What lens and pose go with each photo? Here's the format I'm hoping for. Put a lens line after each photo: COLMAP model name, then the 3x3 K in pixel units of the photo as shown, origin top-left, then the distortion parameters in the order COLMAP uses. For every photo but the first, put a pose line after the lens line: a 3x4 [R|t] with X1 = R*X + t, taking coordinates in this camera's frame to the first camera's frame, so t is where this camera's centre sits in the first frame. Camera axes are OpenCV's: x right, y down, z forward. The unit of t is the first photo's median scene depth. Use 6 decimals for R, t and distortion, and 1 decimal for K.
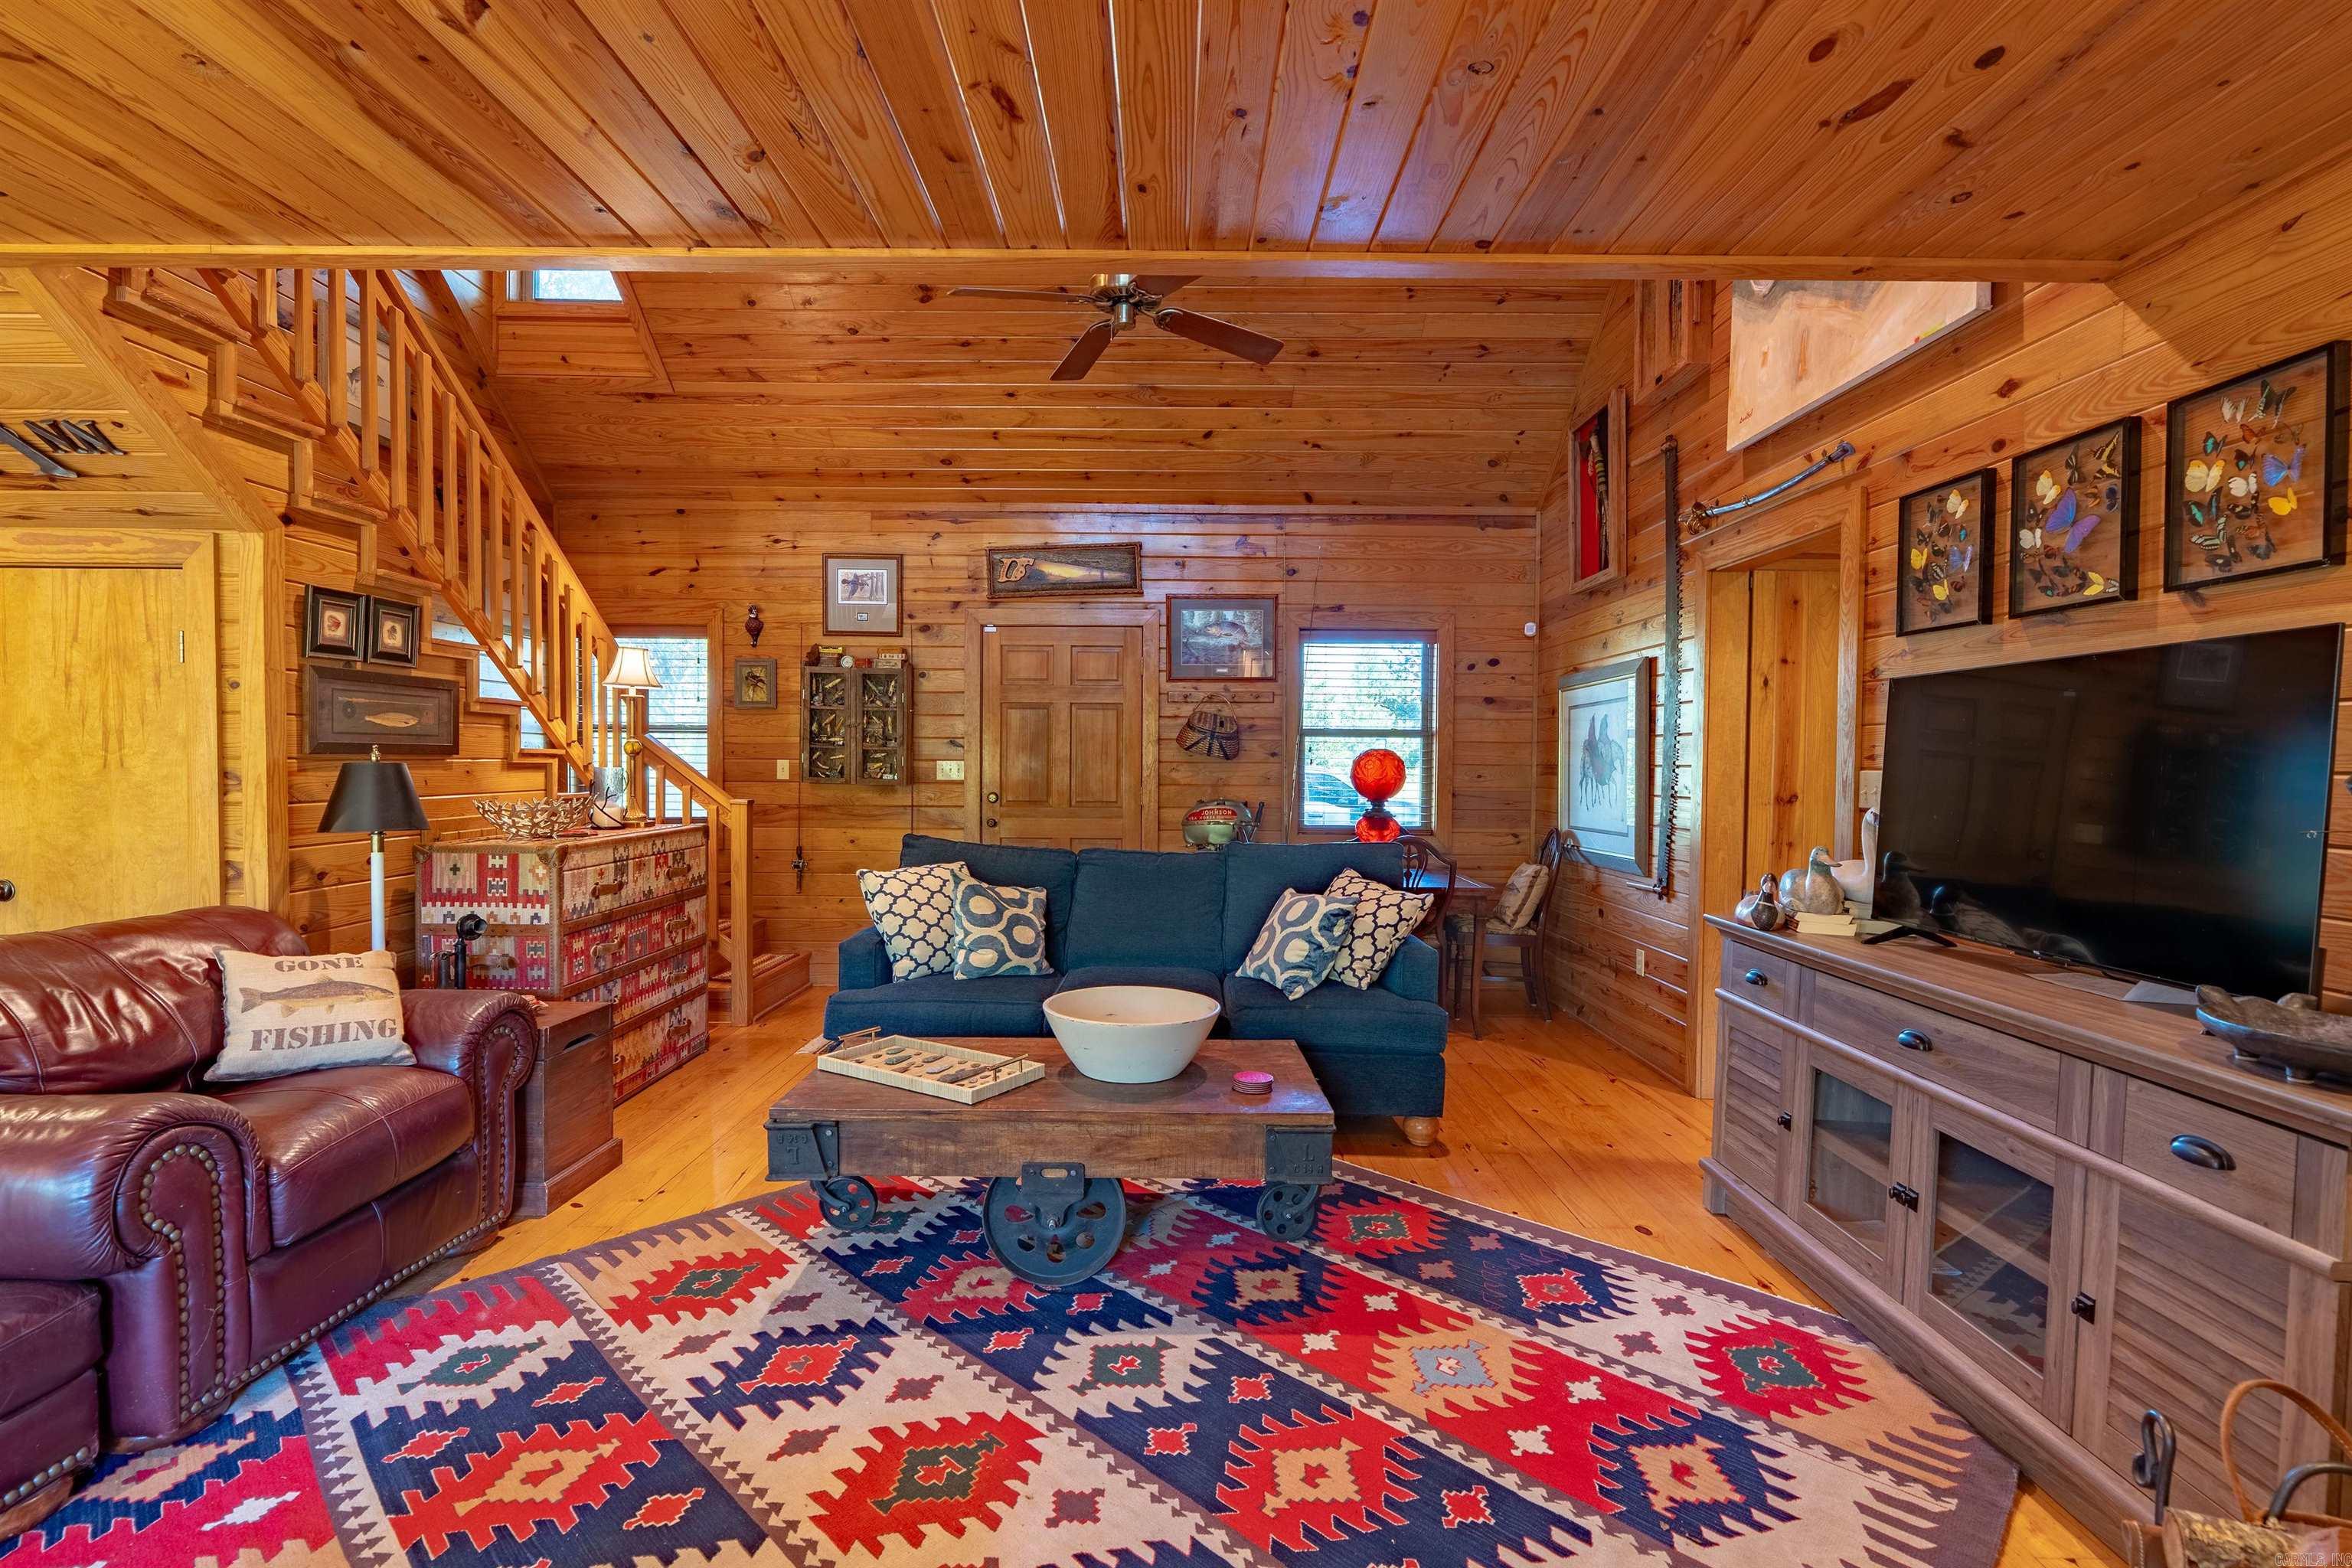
lens RADIAL K [[1064.1, 0, 1173.2], [0, 1064.1, 790.5], [0, 0, 1]] dist [-0.003011, 0.000136]
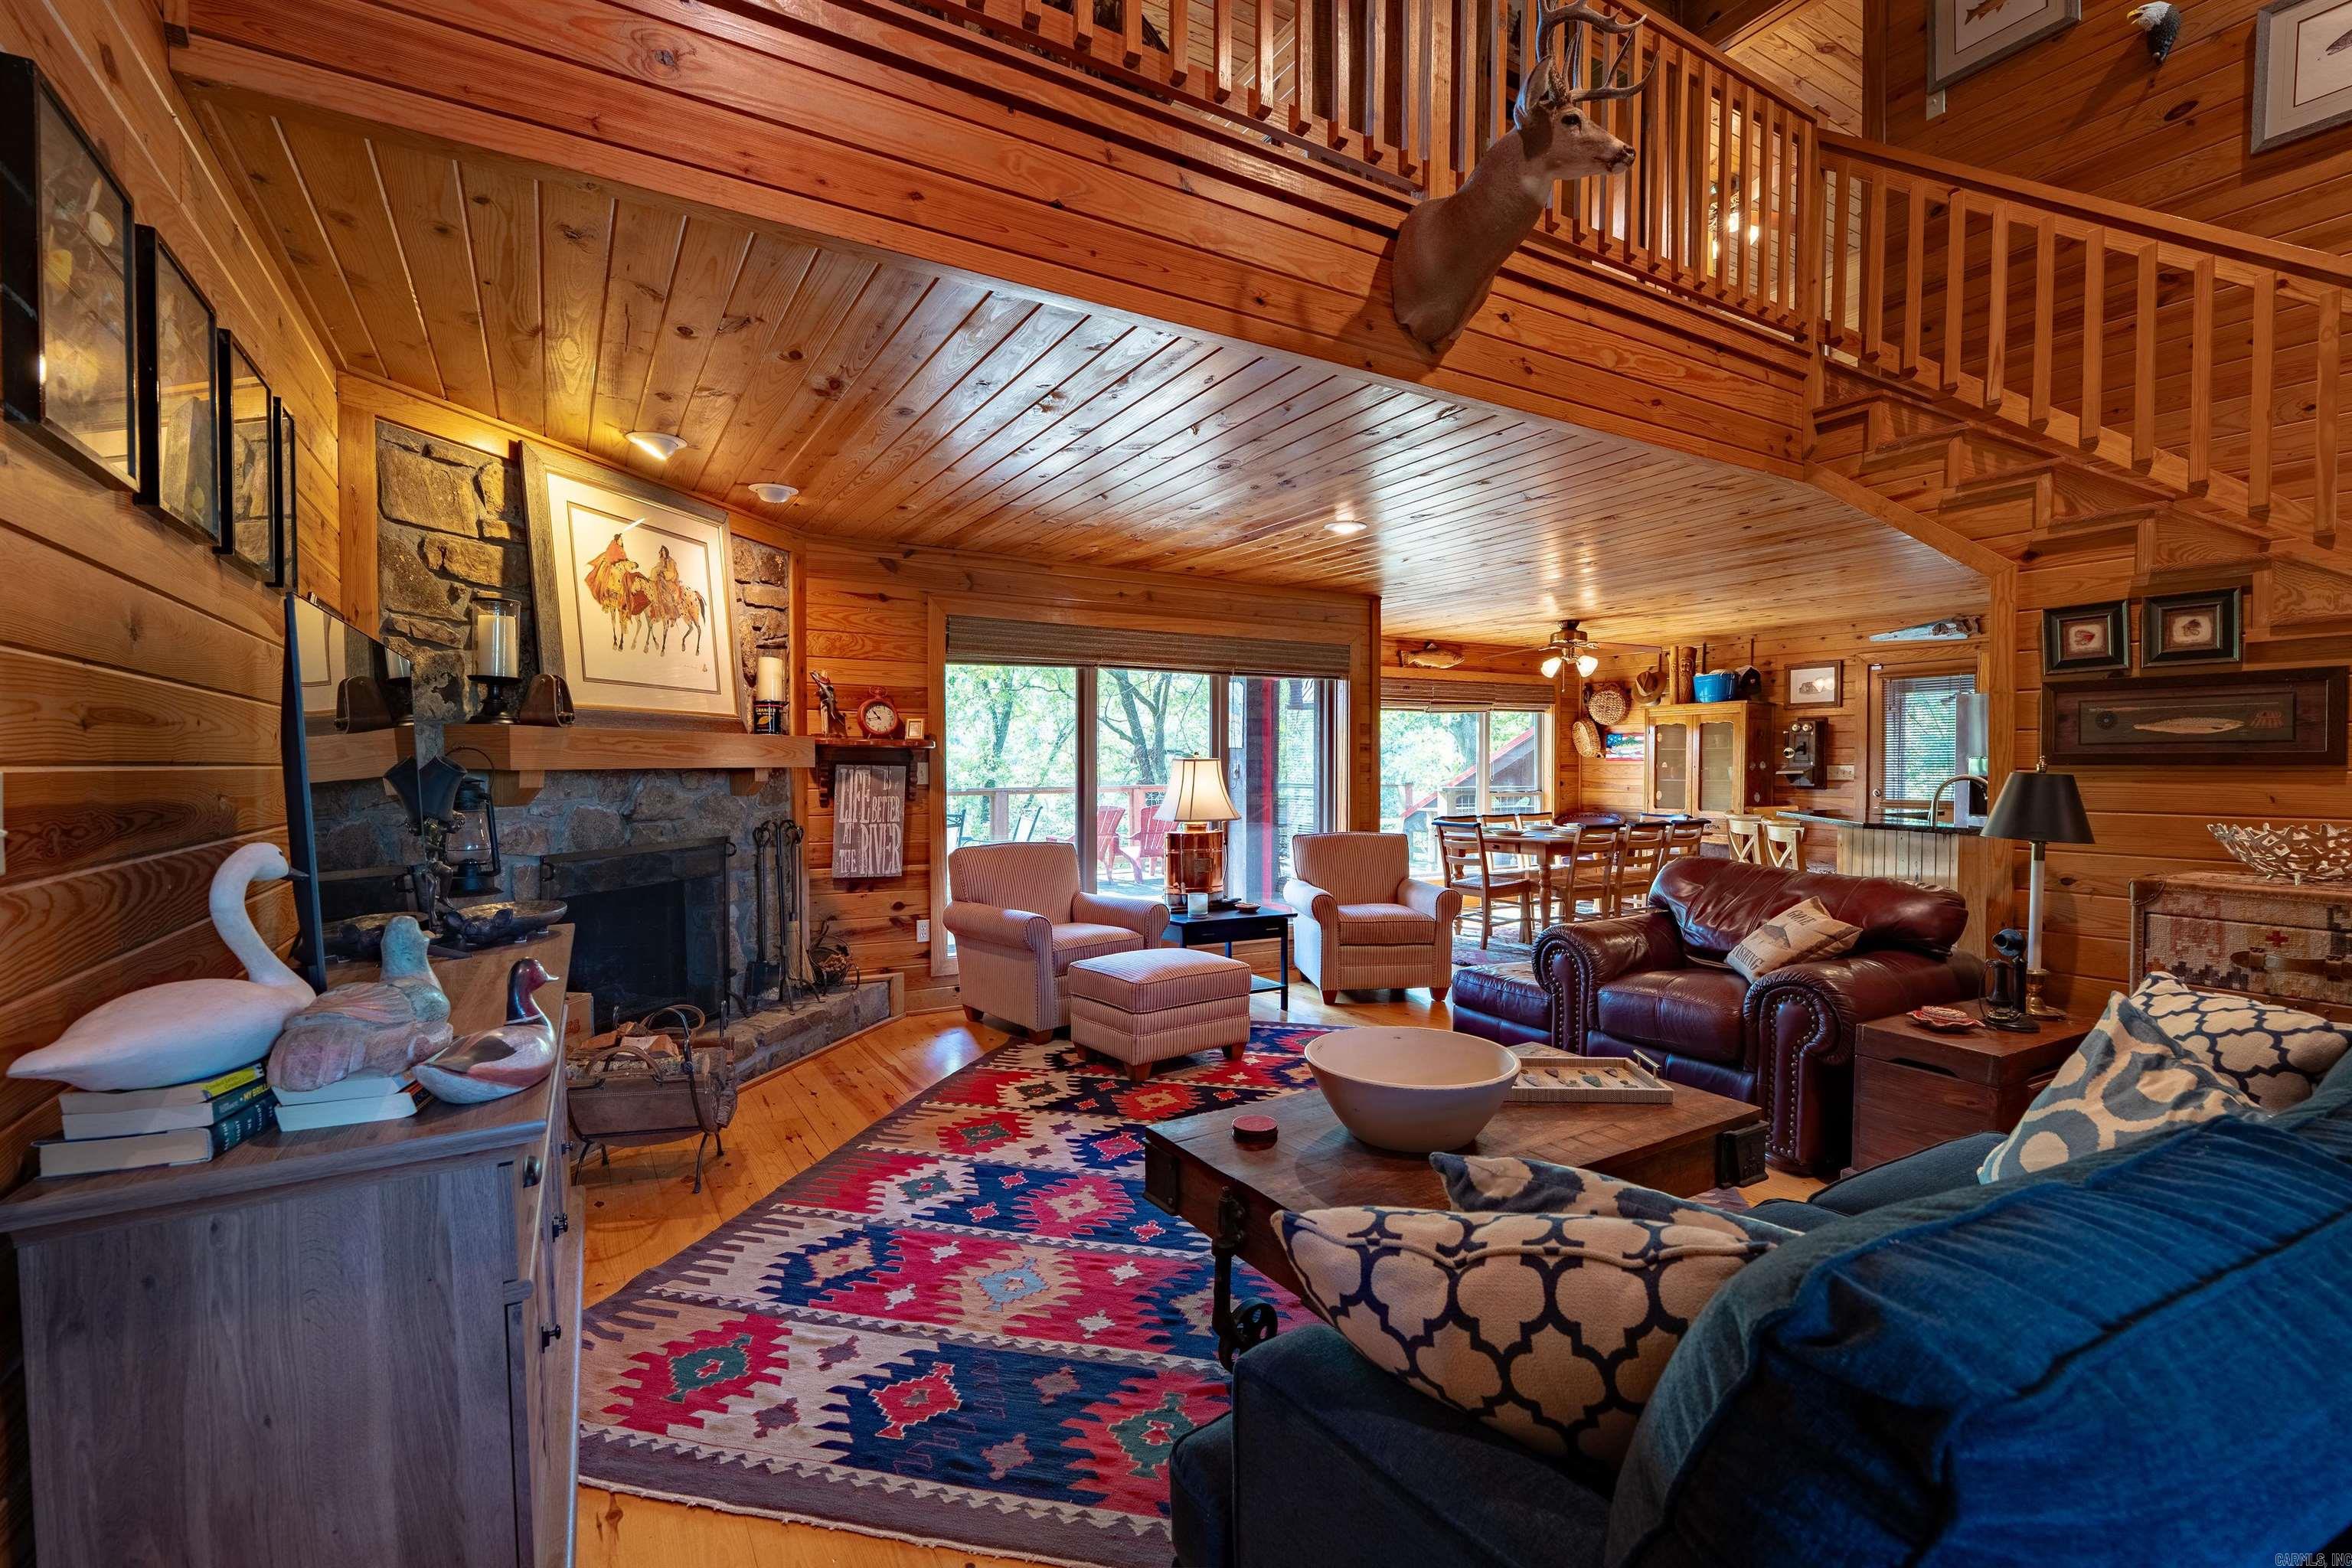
lens RADIAL K [[1054.7, 0, 1168.1], [0, 1054.7, 786.1], [0, 0, 1]] dist [-0.002311, 0.000834]
pose [[-0.862927, 0.000825, -0.505328, 0.588921], [-0.023082, 0.998891, 0.041048, -0.042595], [0.504801, 0.047085, -0.861951, 1.739324]]
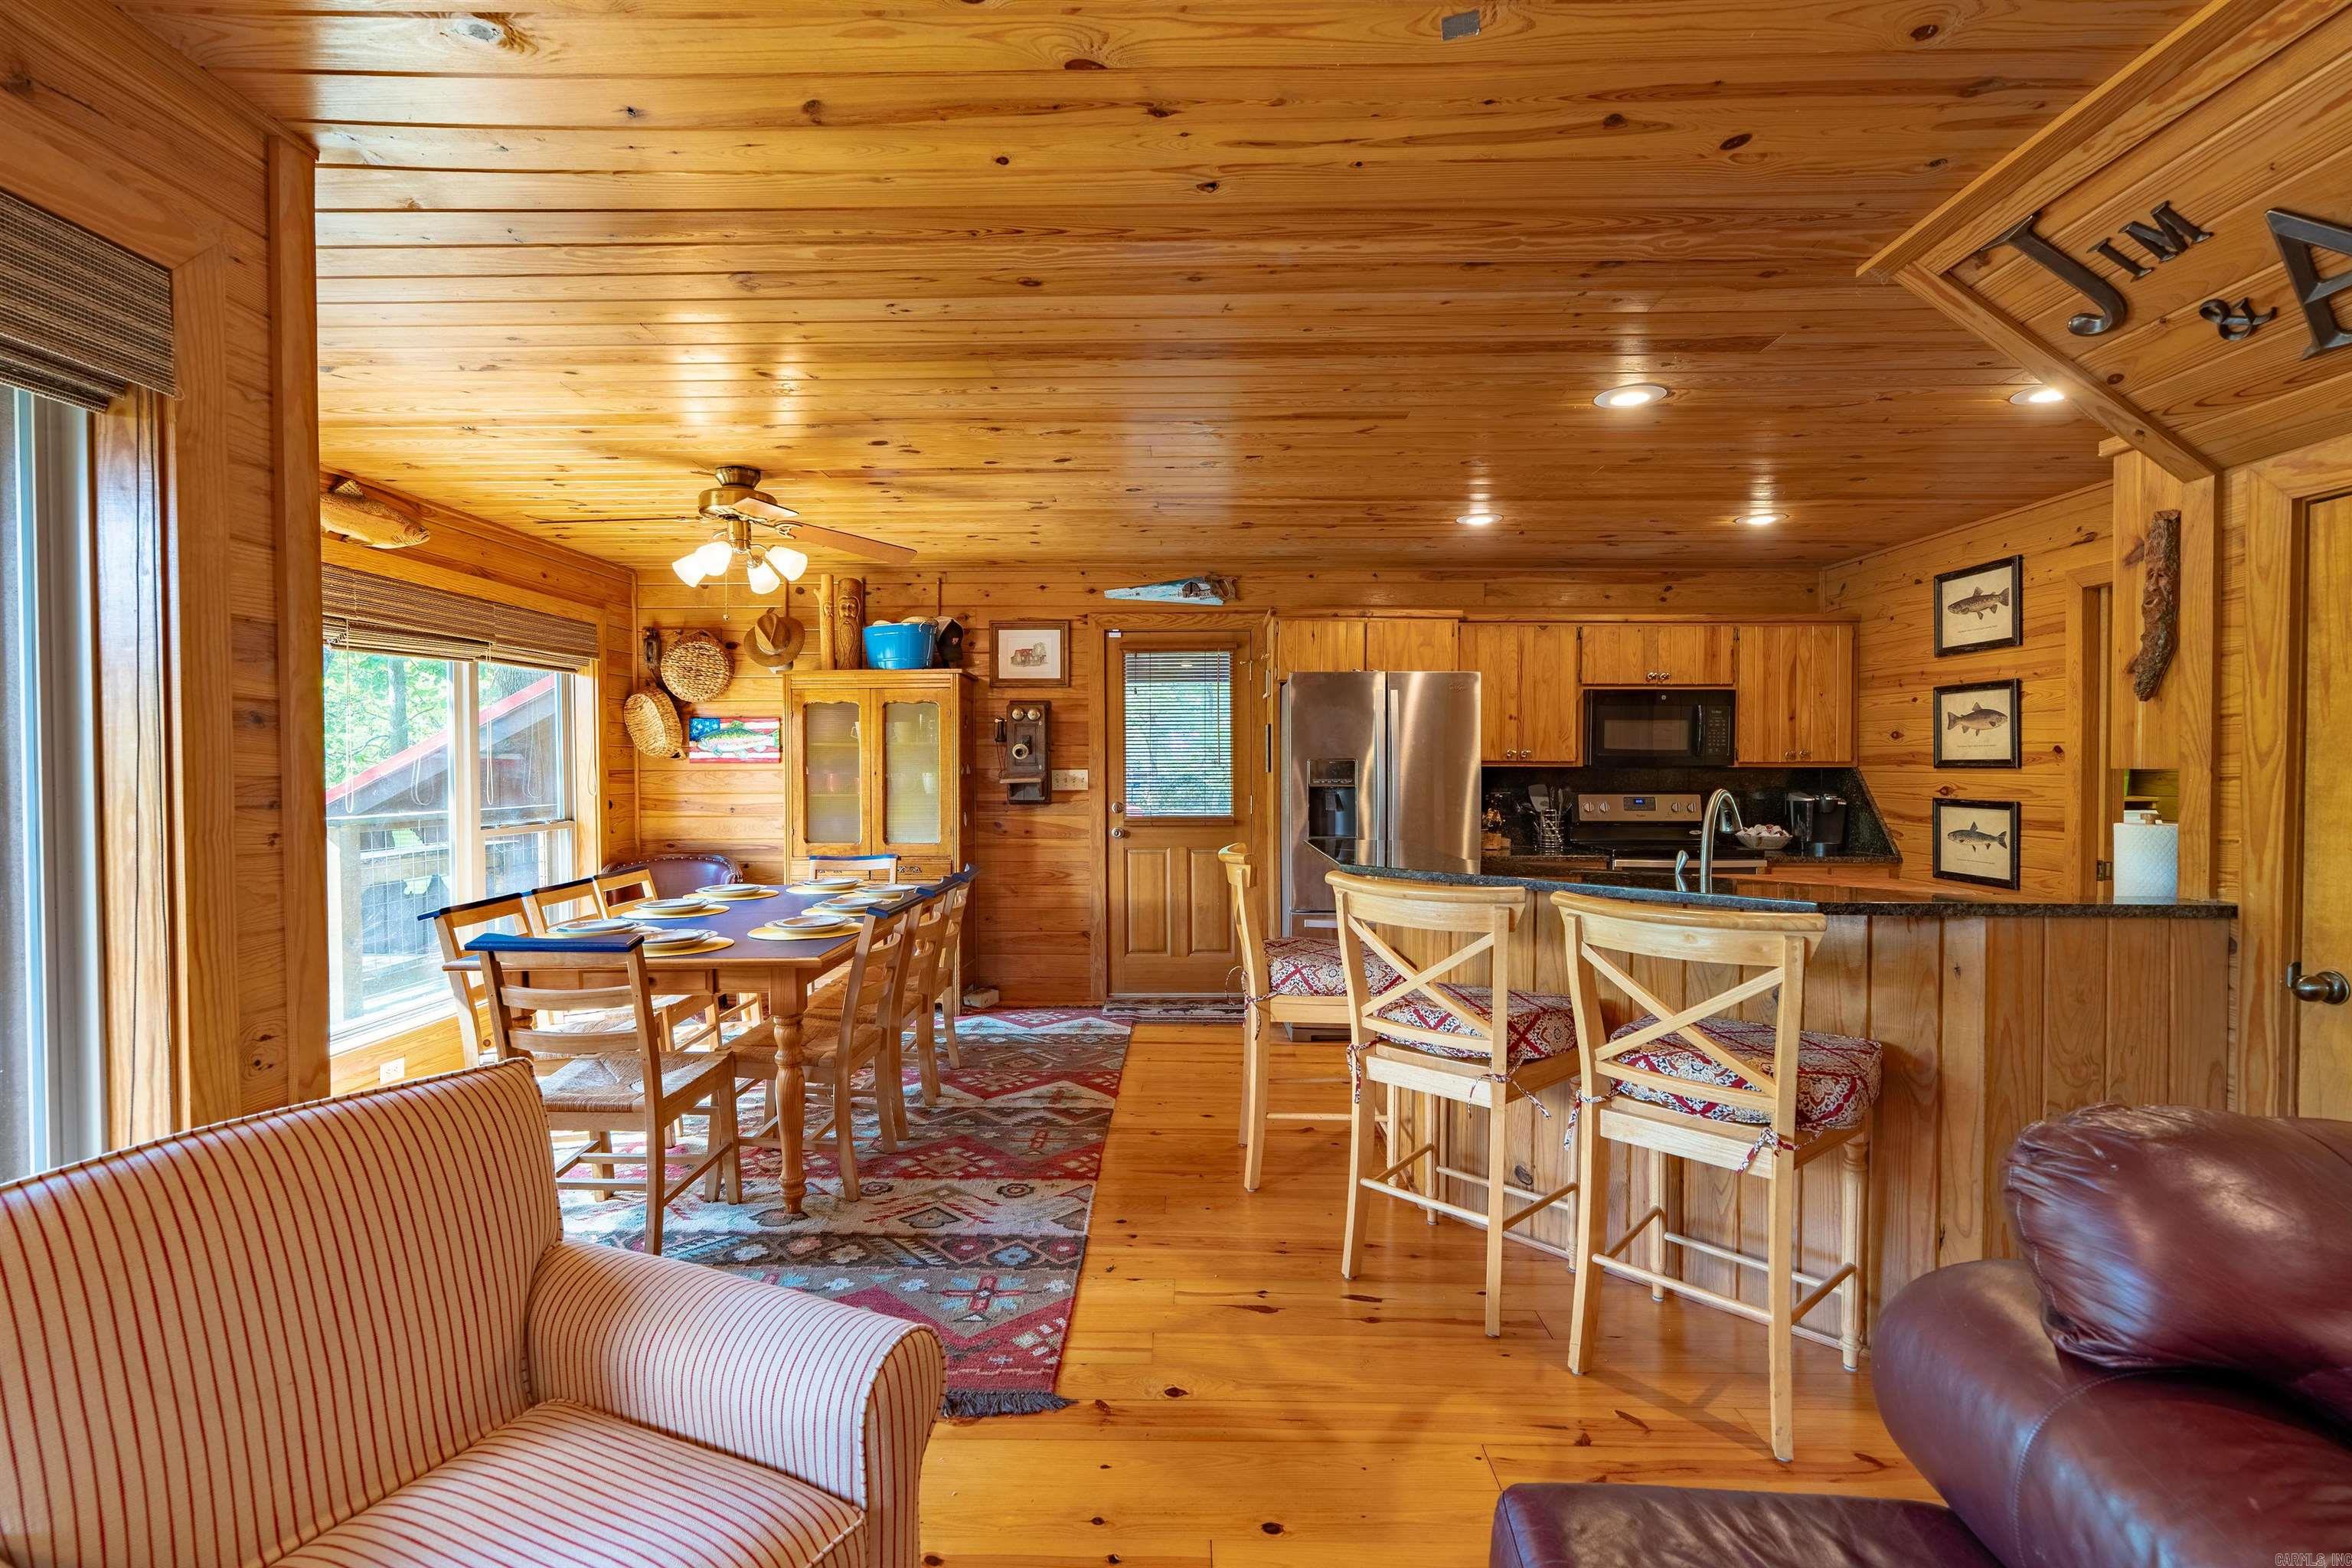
lens RADIAL K [[1054.5, 0, 1172.0], [0, 1054.5, 782.2], [0, 0, 1]] dist [-0.003305, 0.000517]
pose [[-0.021532, 0.007070, -0.999743, -0.495115], [-0.027385, 0.999596, 0.007659, -0.018779], [0.999393, 0.027542, -0.021329, 0.329524]]
